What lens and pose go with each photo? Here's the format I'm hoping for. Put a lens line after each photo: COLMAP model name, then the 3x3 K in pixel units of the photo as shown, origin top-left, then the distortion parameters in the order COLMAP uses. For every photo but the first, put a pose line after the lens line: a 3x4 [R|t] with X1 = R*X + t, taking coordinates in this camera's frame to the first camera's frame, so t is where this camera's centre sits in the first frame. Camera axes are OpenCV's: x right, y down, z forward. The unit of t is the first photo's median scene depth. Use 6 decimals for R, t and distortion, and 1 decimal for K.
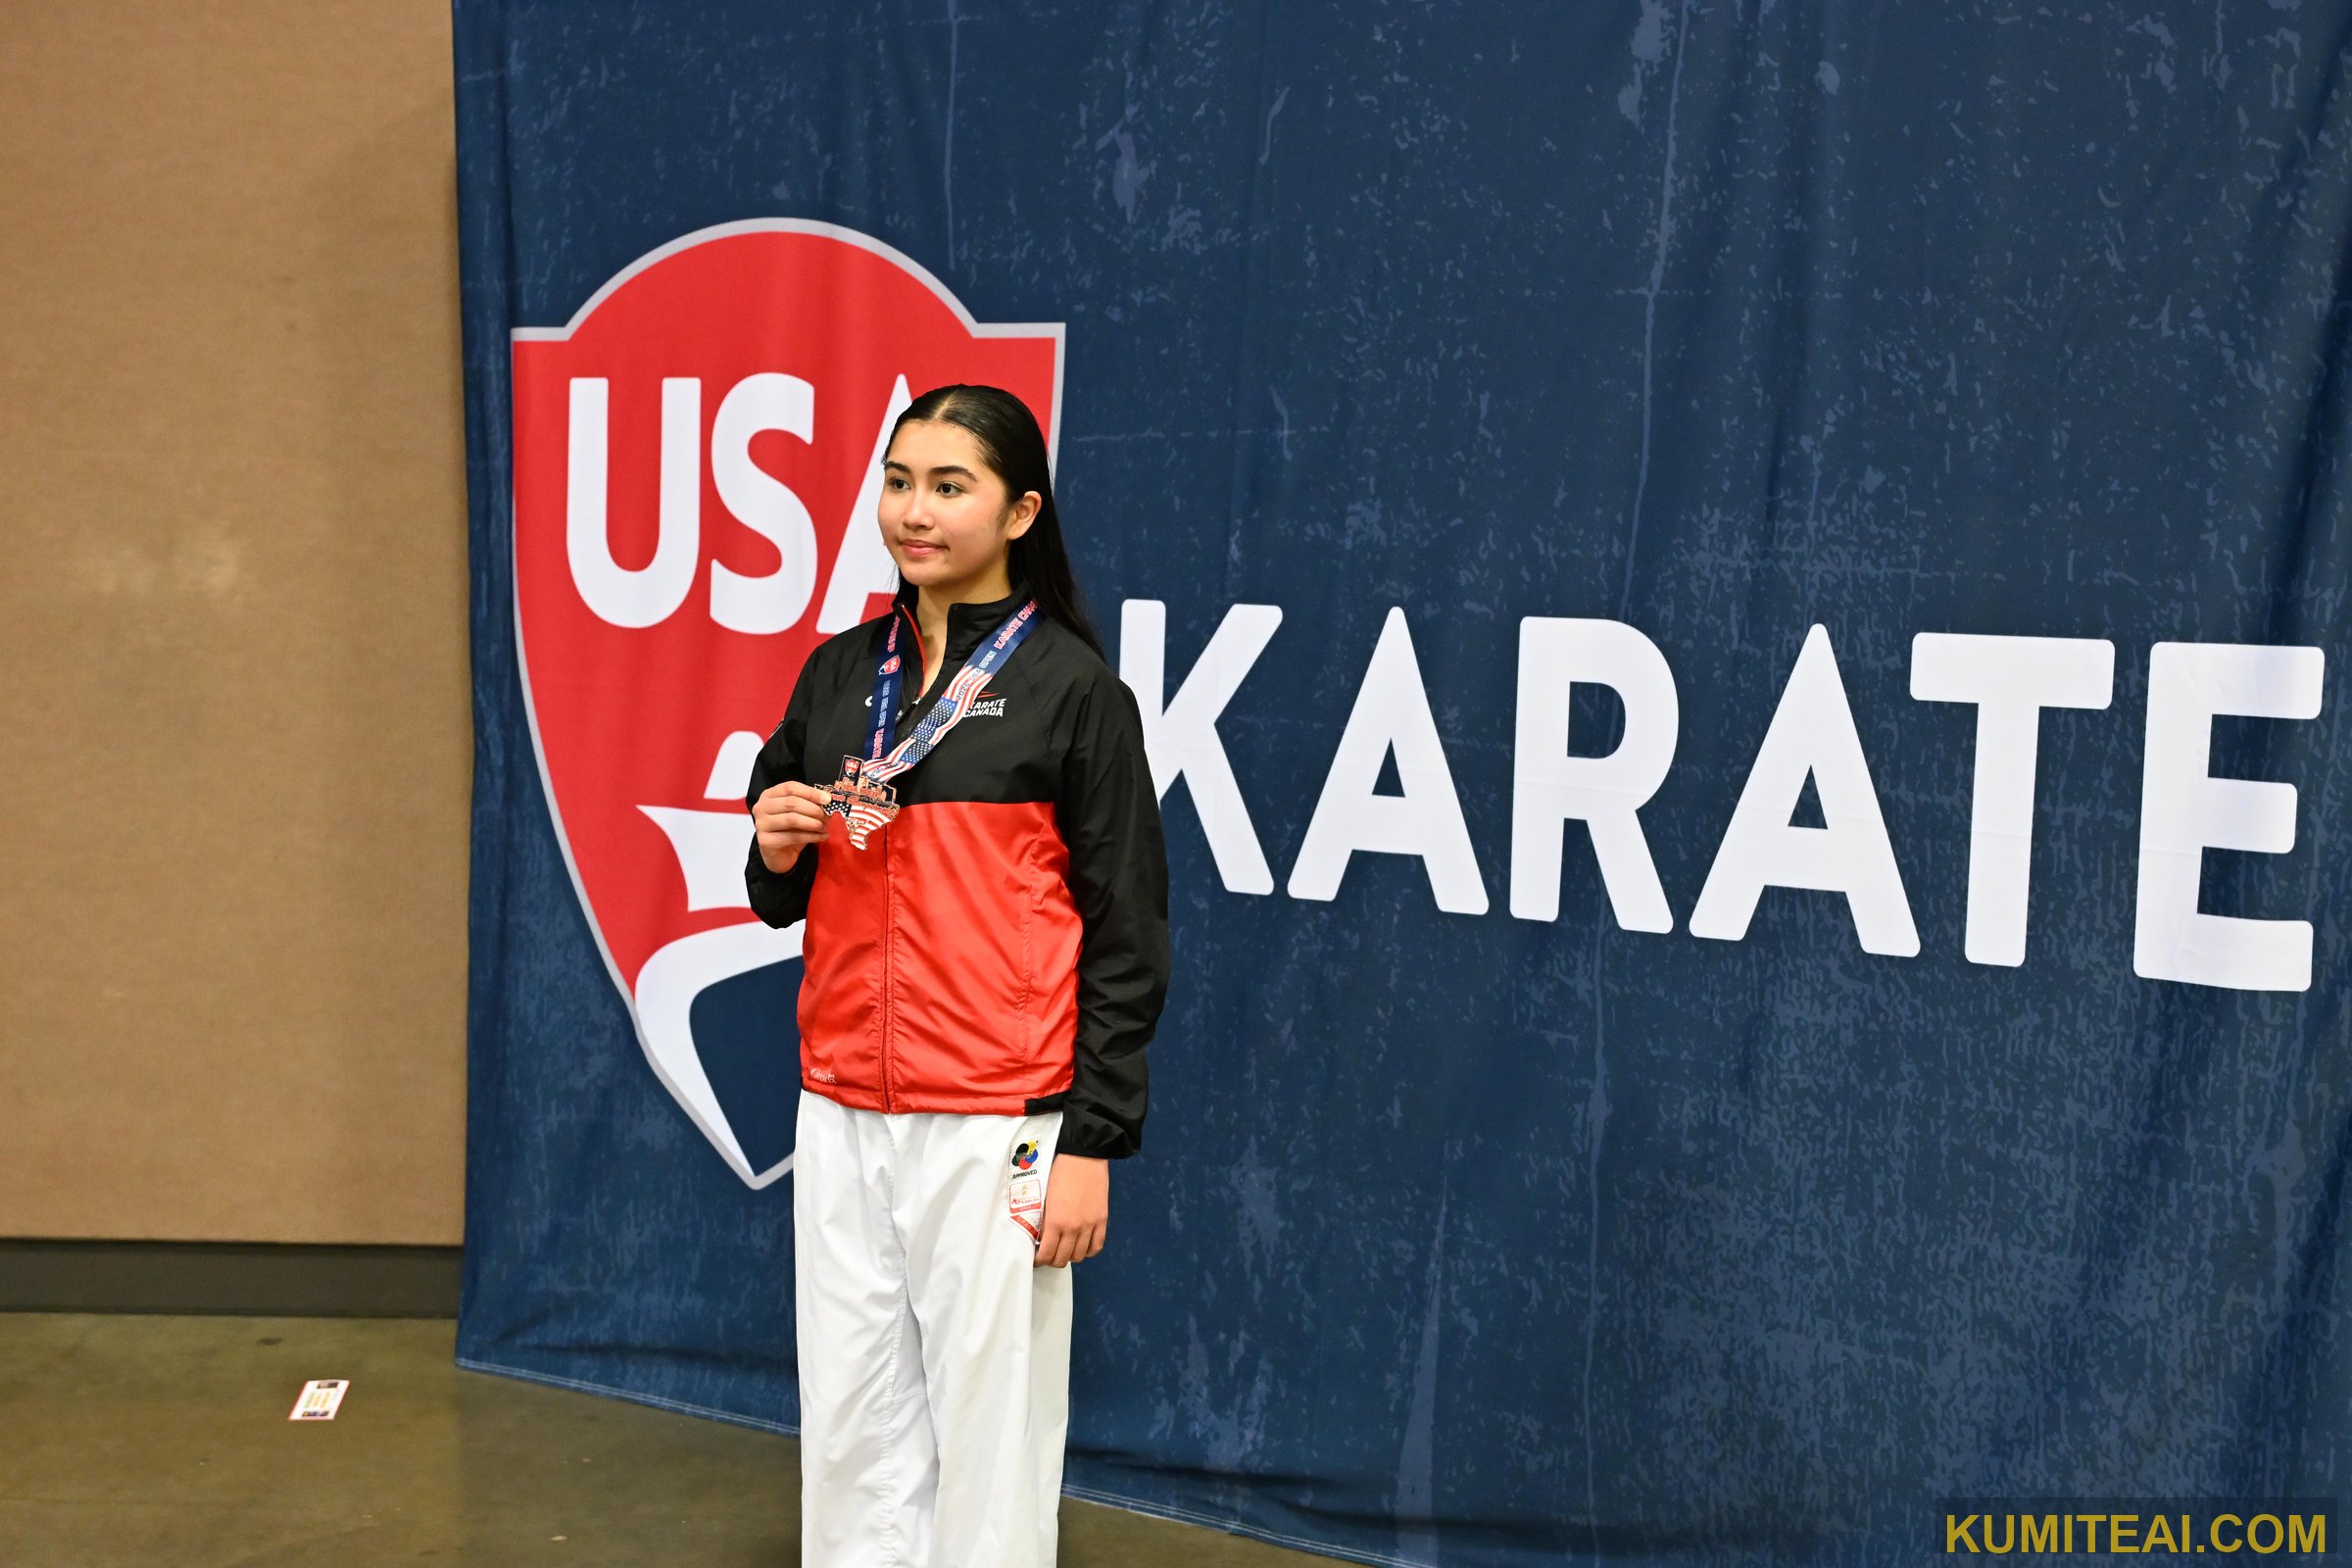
lens RADIAL K [[3082.2, 0, 1176.0], [0, 3082.2, 784.0], [0, 0, 1]] dist [0.000569, -0.006159]
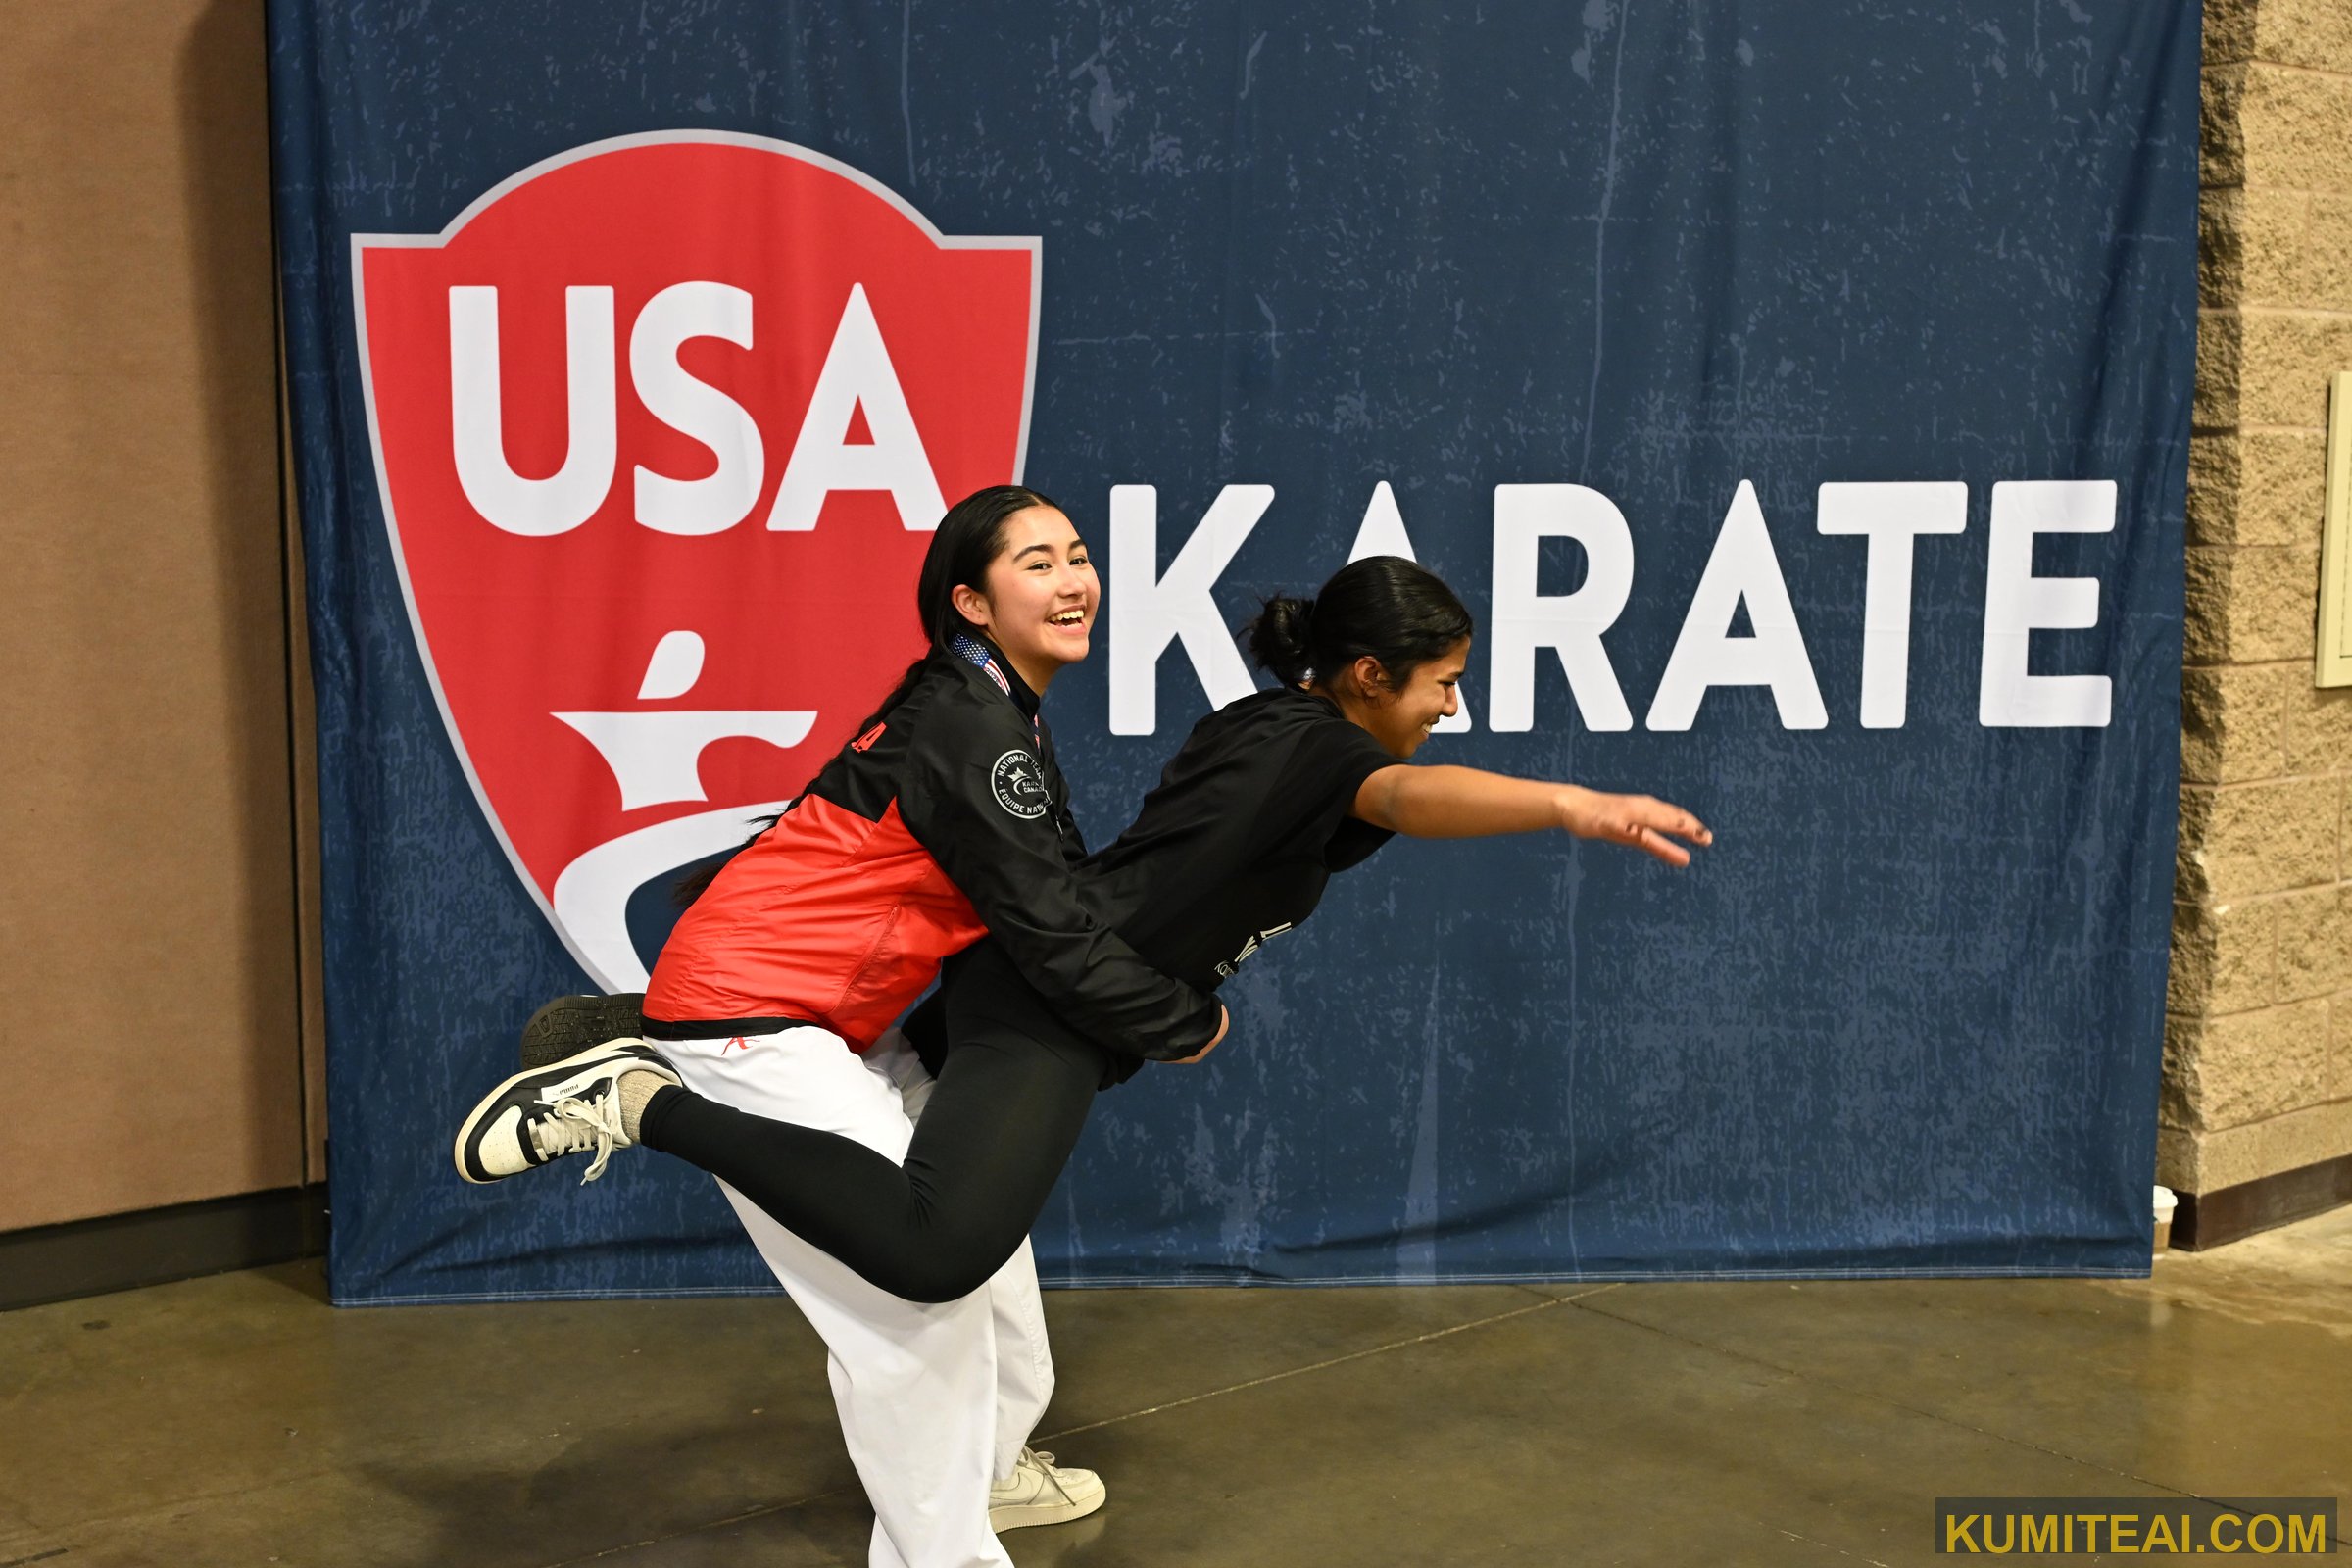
lens RADIAL K [[3082.2, 0, 1176.0], [0, 3082.2, 784.0], [0, 0, 1]] dist [0.000569, -0.006159]
pose [[0.818807, -0.108364, 0.563749, -0.721956], [0.070441, 0.993567, 0.088673, -0.056040], [-0.569731, -0.032895, 0.821173, 0.070557]]
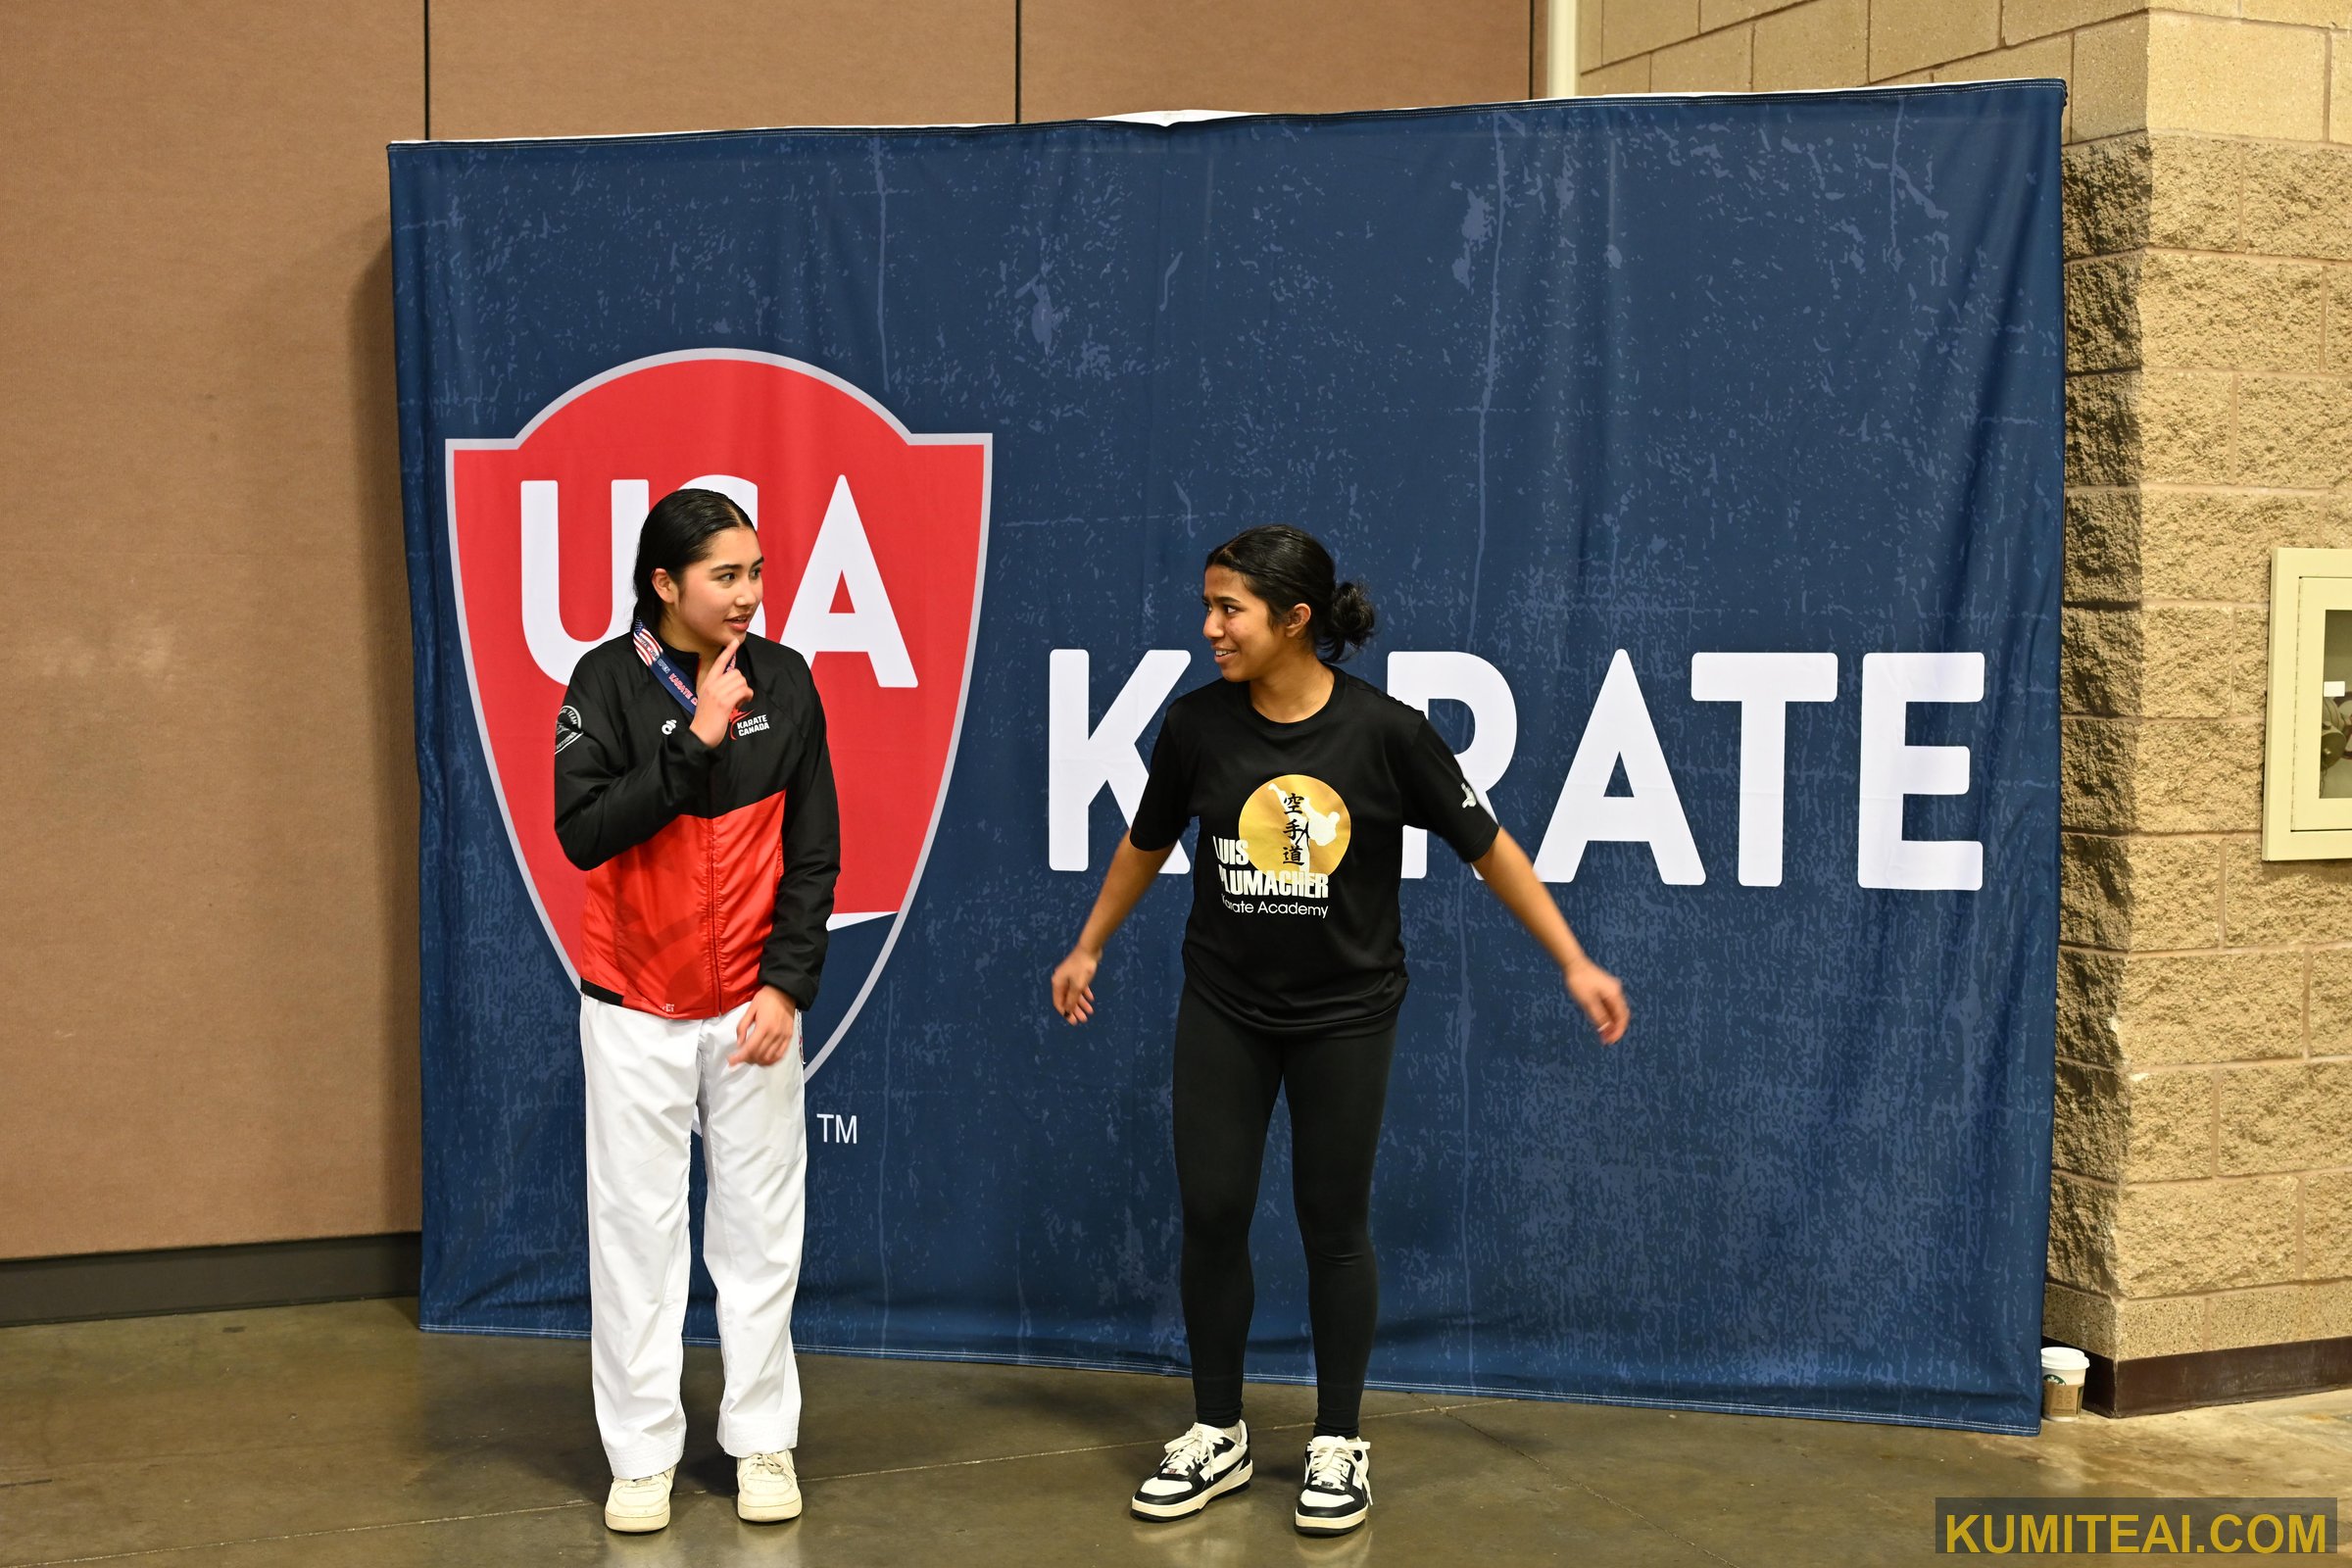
lens RADIAL K [[3082.2, 0, 1176.0], [0, 3082.2, 784.0], [0, 0, 1]] dist [0.000569, -0.006159]
pose [[0.953646, -0.047943, 0.297088, -0.392417], [0.051696, 0.998651, -0.004782, 0.004774], [-0.296458, 0.019919, 0.954838, -0.258377]]
